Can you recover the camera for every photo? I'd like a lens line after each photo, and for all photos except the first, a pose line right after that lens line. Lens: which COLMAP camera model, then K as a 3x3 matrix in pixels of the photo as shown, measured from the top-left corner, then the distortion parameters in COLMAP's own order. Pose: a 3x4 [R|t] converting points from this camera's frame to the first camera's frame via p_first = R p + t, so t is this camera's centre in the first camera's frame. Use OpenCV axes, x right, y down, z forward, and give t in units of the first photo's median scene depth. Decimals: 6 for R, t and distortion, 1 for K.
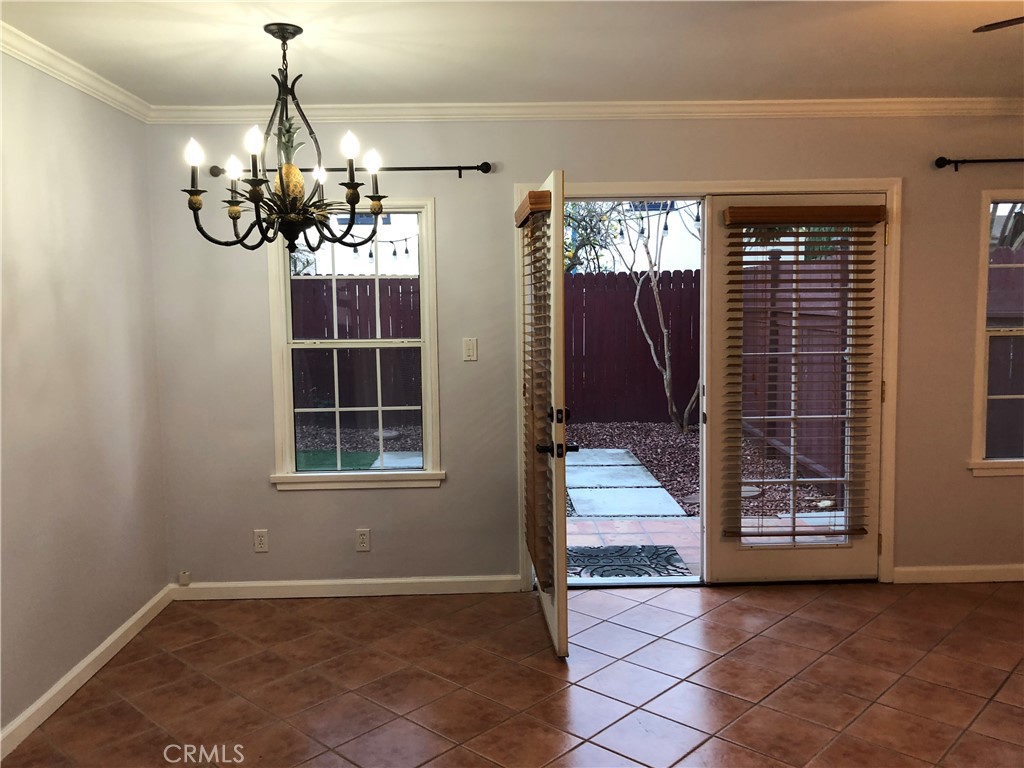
lens RADIAL K [[841.8, 0, 499.6], [0, 841.8, 375.7], [0, 0, 1]] dist [0.022178, -0.017939]
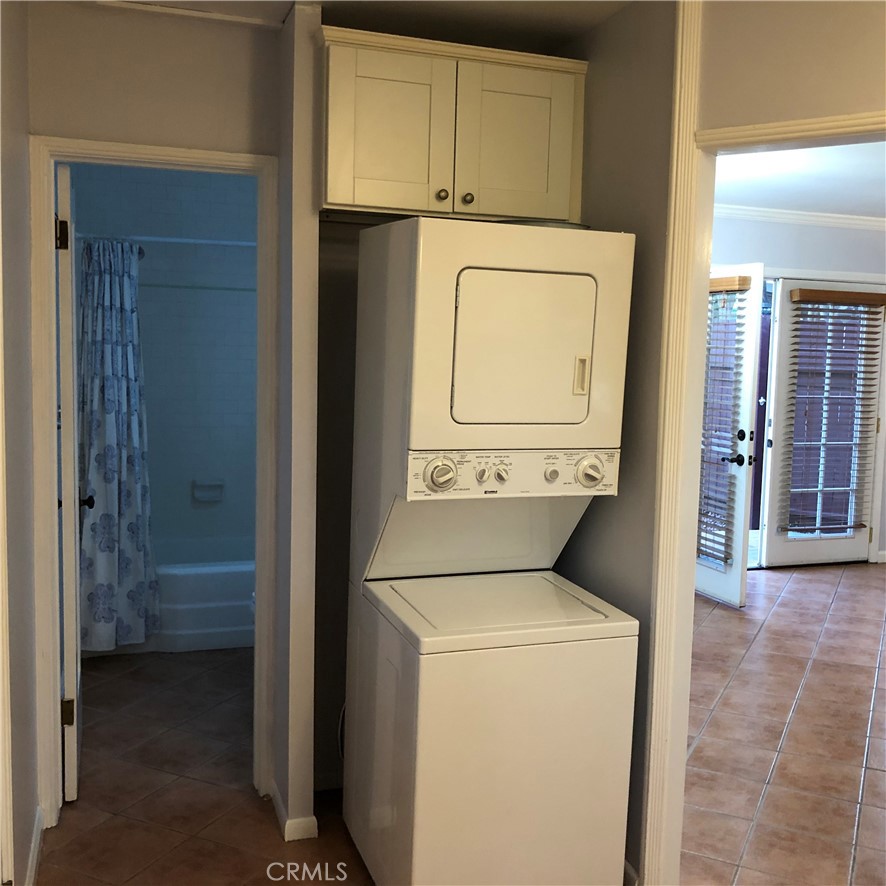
lens RADIAL K [[964.0, 0, 444.6], [0, 964.0, 430.6], [0, 0, 1]] dist [0.082551, -0.260468]
pose [[0.952157, 0.012818, 0.305342, -0.724038], [-0.014122, 0.999898, 0.002063, 0.034413], [-0.305284, -0.006276, 0.952241, -0.315571]]
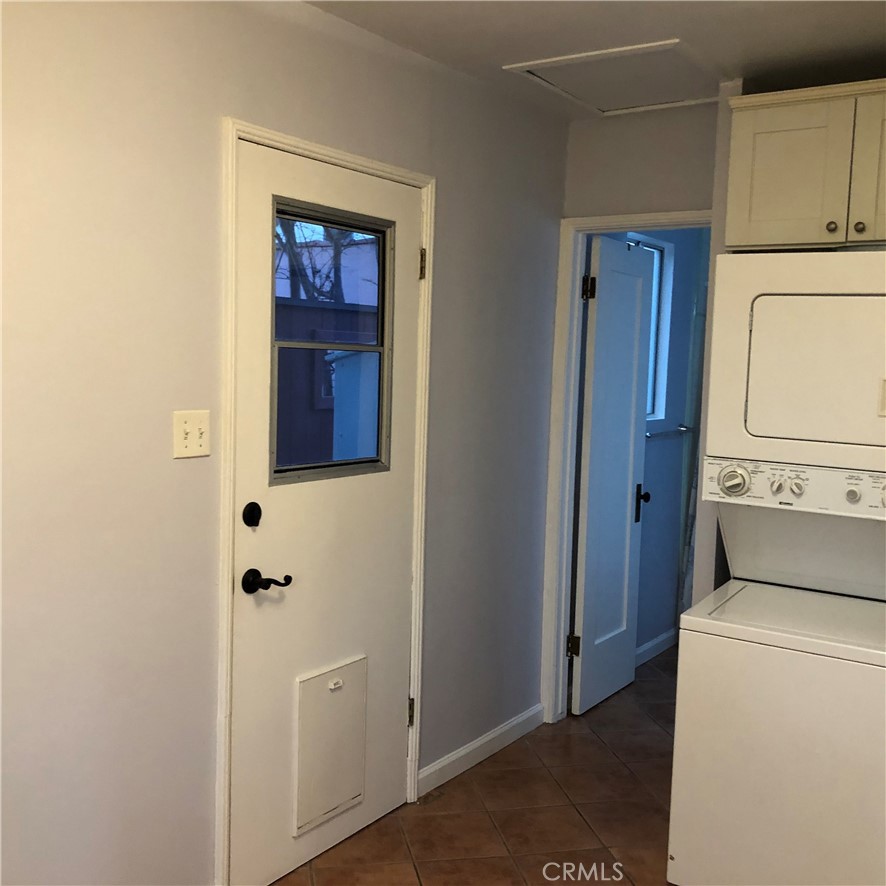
lens RADIAL K [[964.0, 0, 444.6], [0, 964.0, 430.6], [0, 0, 1]] dist [0.082551, -0.260468]
pose [[0.814001, 0.087384, -0.574253, -0.339659], [-0.099957, 0.994944, 0.009711, 0.041680], [0.572198, 0.049496, 0.818620, -0.407927]]
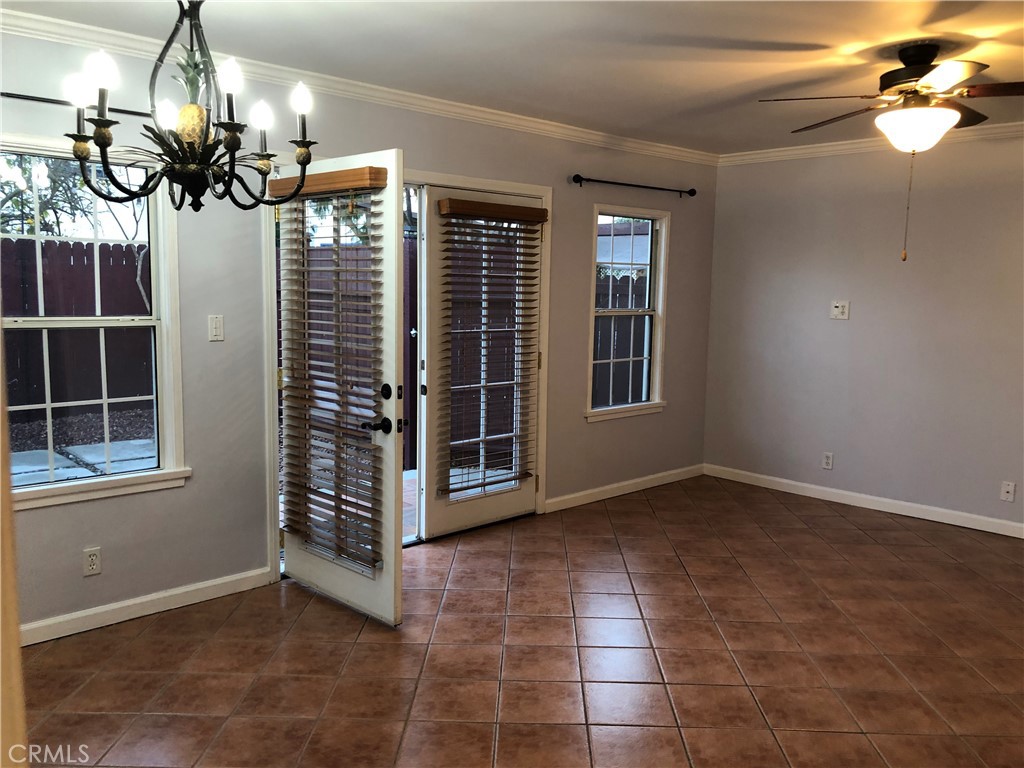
lens RADIAL K [[845.9, 0, 504.6], [0, 845.9, 379.4], [0, 0, 1]] dist [0.137952, -0.235816]
pose [[0.744049, -0.047599, 0.666427, -0.412507], [0.030683, 0.998841, 0.037085, -0.001189], [-0.667420, -0.007145, 0.744648, 0.108705]]
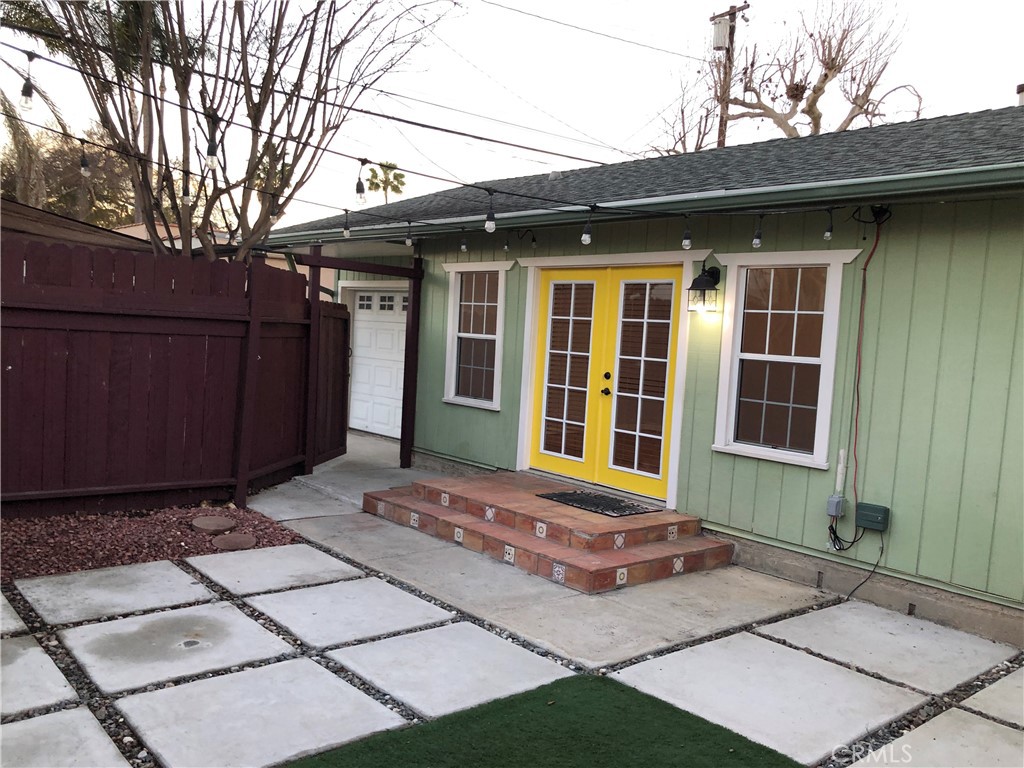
lens RADIAL K [[845.9, 0, 504.6], [0, 845.9, 379.4], [0, 0, 1]] dist [0.137952, -0.235816]
pose [[-0.631517, -0.070915, 0.772112, -1.001956], [0.019930, 0.993995, 0.107595, -0.171605], [-0.775106, 0.083336, -0.626311, 2.284662]]
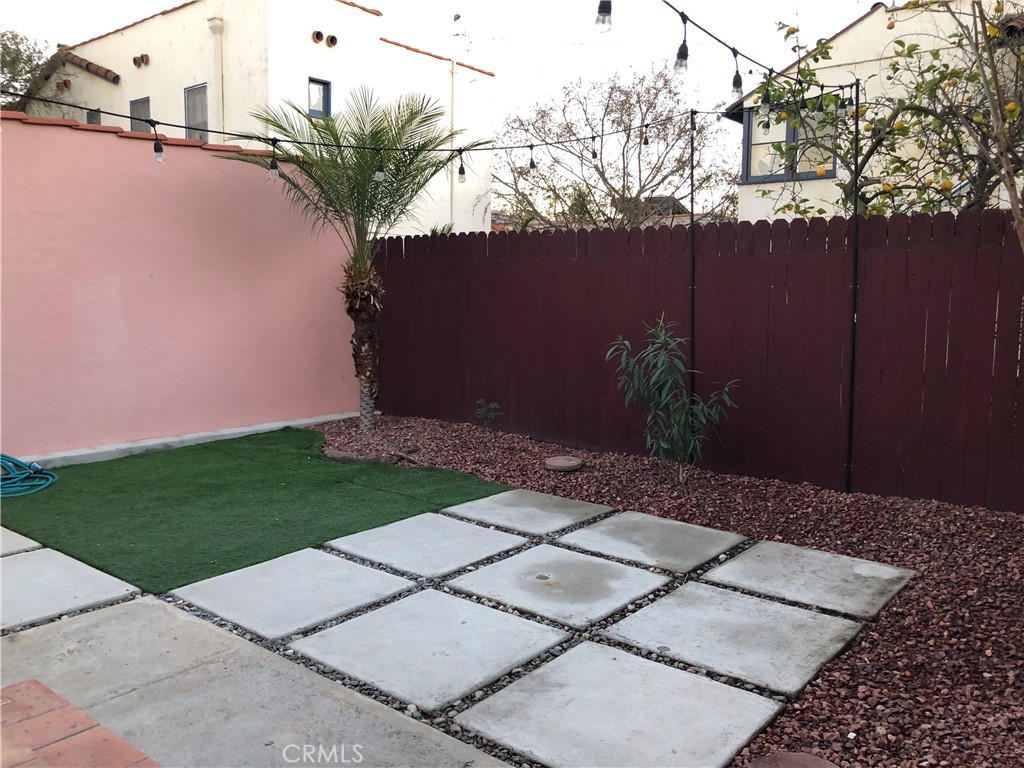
lens RADIAL K [[846.6, 0, 507.5], [0, 846.6, 379.5], [0, 0, 1]] dist [0.026895, -0.012440]
pose [[0.758826, 0.087733, -0.645357, 0.635990], [-0.077863, 0.995999, 0.043847, -0.056196], [0.646622, 0.016977, 0.762621, 1.102840]]
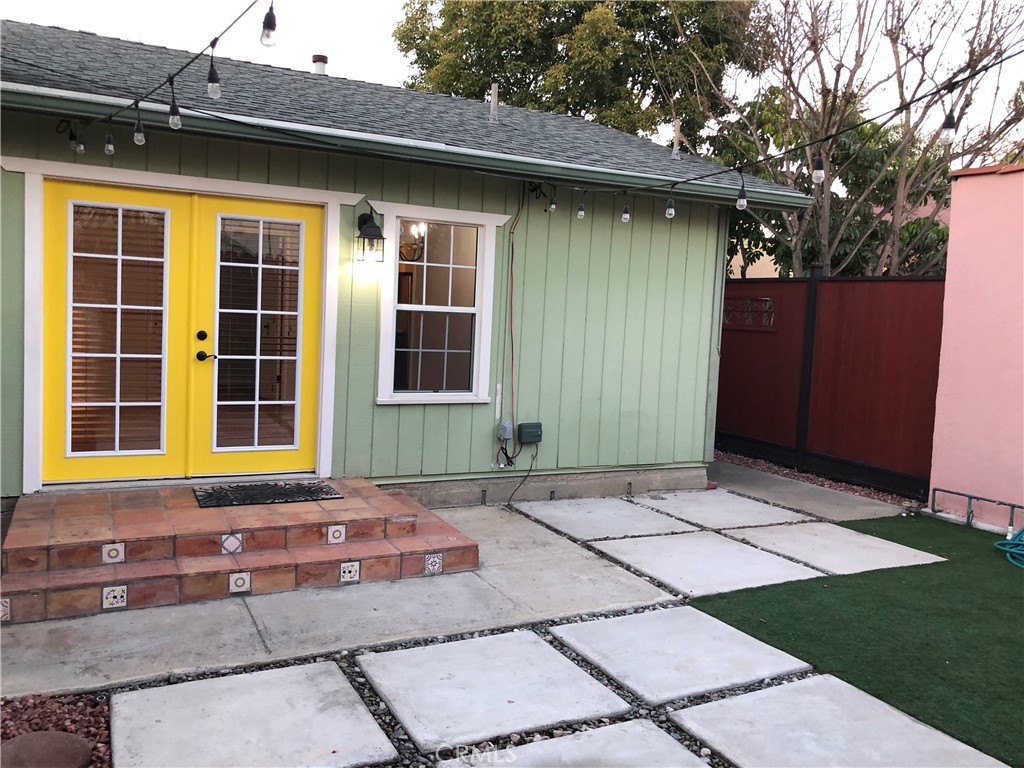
lens RADIAL K [[844.0, 0, 523.2], [0, 844.0, 374.6], [0, 0, 1]] dist [0.008113, -0.011837]
pose [[-0.901228, 0.002920, -0.433334, 0.356400], [-0.075131, 0.983781, 0.162883, -0.184720], [0.426782, 0.179352, -0.886392, 2.457334]]
